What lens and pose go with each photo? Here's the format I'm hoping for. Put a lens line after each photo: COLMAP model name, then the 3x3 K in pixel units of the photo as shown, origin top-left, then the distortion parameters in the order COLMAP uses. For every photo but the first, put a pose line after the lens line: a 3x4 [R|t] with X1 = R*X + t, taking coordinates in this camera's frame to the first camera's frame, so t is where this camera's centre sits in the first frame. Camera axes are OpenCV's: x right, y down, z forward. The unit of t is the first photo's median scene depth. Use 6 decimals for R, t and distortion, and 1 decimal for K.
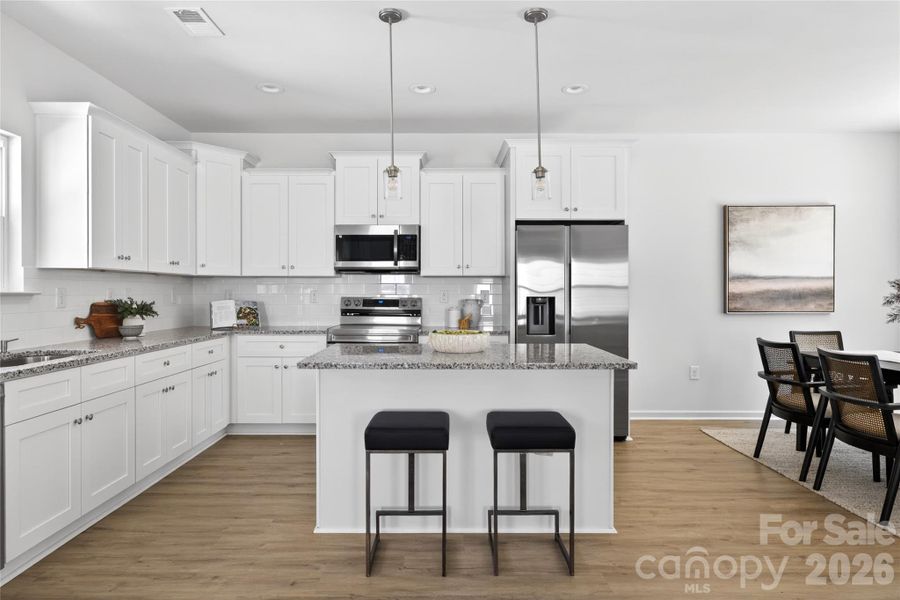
lens RADIAL K [[526.1, 0, 440.3], [0, 526.1, 294.6], [0, 0, 1]] dist [0.002412, 0.000265]
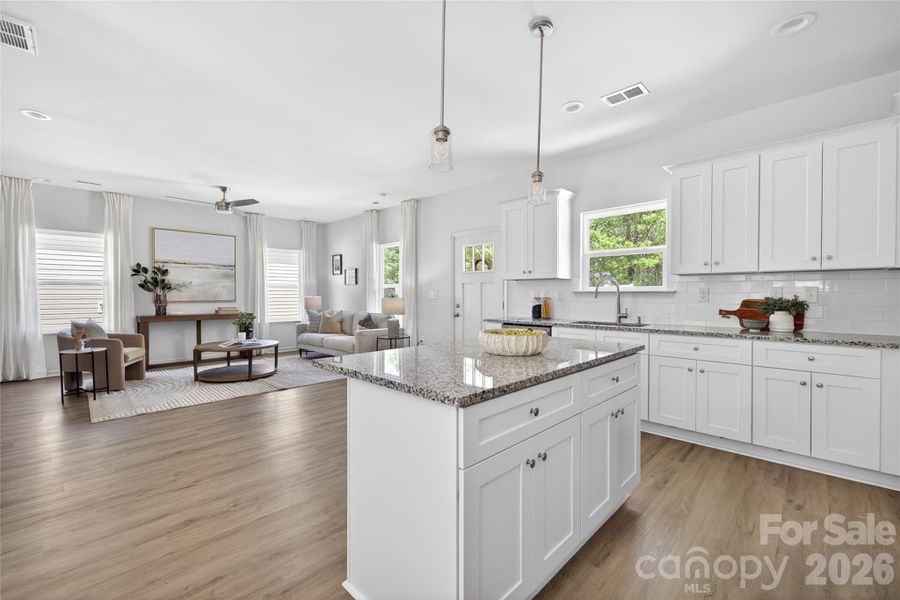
lens RADIAL K [[376.0, 0, 451.9], [0, 376.0, 297.5], [0, 0, 1]] dist [0.000806, -0.000168]
pose [[-0.691268, 0.006903, -0.722566, 0.395492], [-0.004079, 0.999901, 0.013454, 0.002506], [0.722587, 0.012248, -0.691172, 0.944469]]
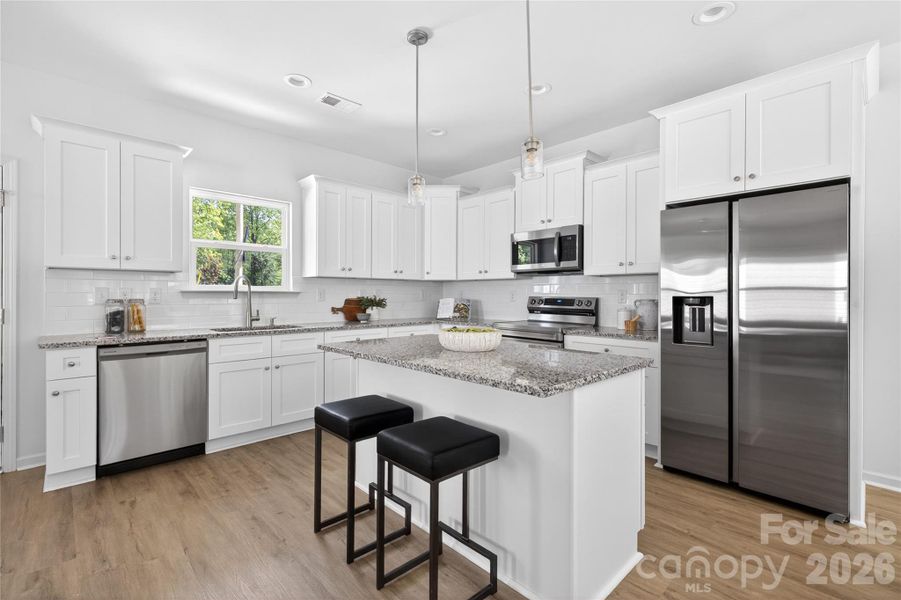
lens RADIAL K [[410.8, 0, 447.5], [0, 410.8, 292.1], [0, 0, 1]] dist [0.012751, 0.000094]
pose [[0.690200, -0.002056, -0.723616, 0.385271], [-0.006640, 0.999936, -0.009174, 0.005397], [0.723588, 0.011137, 0.690142, 0.305085]]
